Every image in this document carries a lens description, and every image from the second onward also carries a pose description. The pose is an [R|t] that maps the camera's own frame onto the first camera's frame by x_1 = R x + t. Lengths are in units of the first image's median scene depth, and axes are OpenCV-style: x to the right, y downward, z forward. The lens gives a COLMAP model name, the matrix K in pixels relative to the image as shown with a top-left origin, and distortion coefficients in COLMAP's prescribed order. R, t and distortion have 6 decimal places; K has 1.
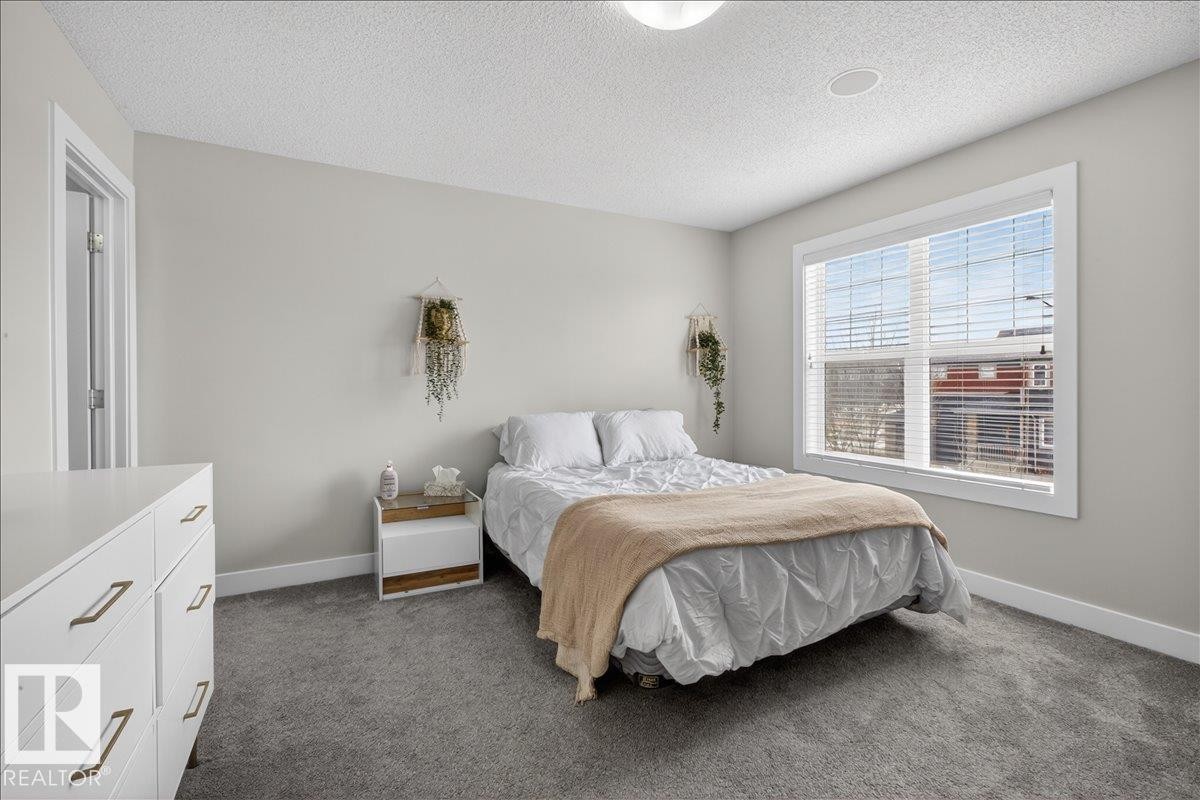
lens RADIAL K [[528.9, 0, 601.5], [0, 528.9, 388.6], [0, 0, 1]] dist [-0.004070, 0.001280]
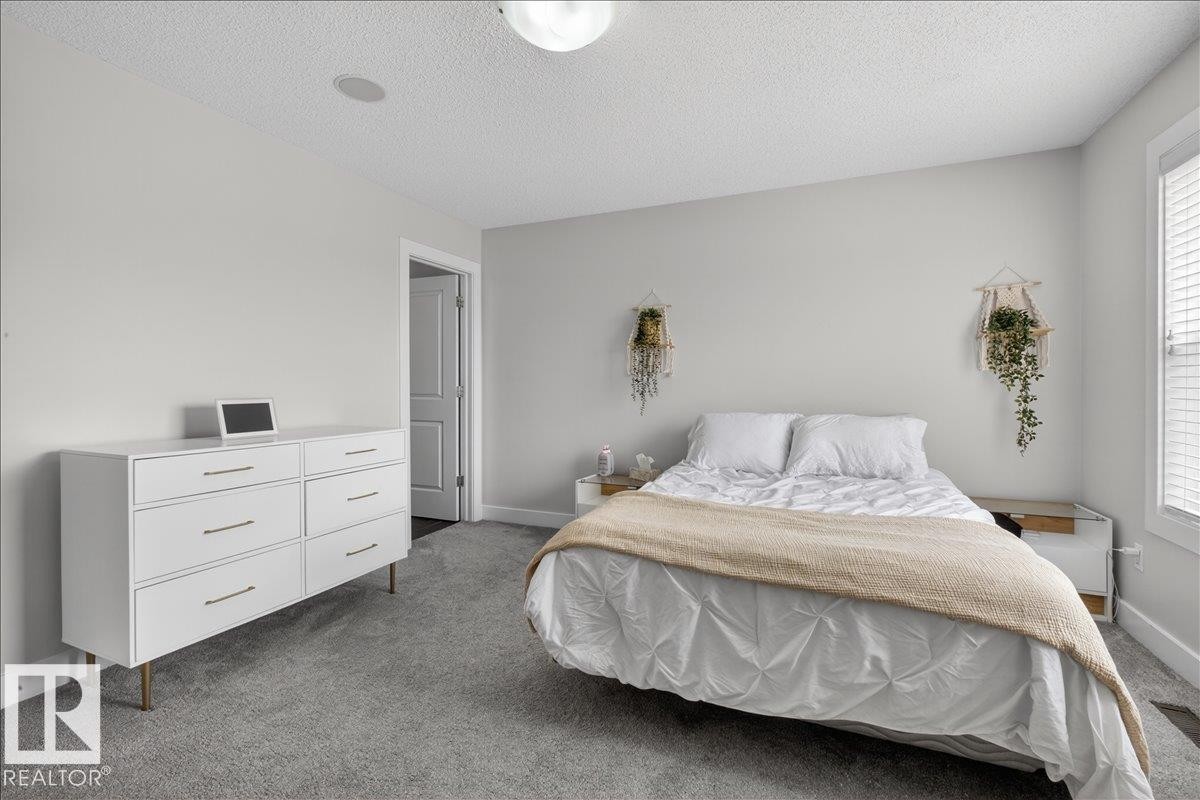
lens RADIAL K [[528.9, 0, 601.5], [0, 528.9, 388.6], [0, 0, 1]] dist [-0.004070, 0.001280]
pose [[0.628289, 0.009933, -0.777916, 0.657878], [-0.006486, 0.999951, 0.007529, -0.005447], [0.777953, 0.000315, 0.628323, 0.250418]]
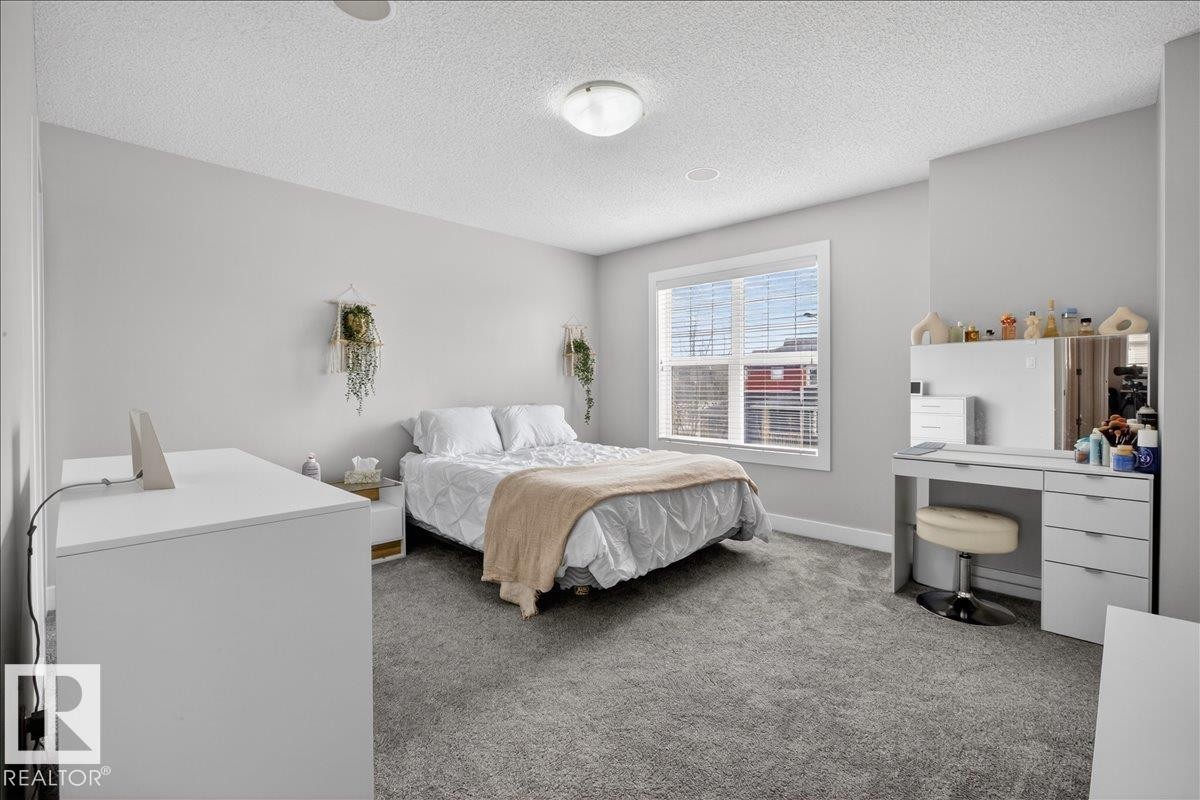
lens RADIAL K [[528.9, 0, 601.5], [0, 528.9, 388.6], [0, 0, 1]] dist [-0.004070, 0.001280]
pose [[0.951729, 0.000360, 0.306940, -0.197281], [-0.001033, 0.999997, 0.002030, 0.002402], [-0.306939, -0.002249, 0.951727, -0.250367]]
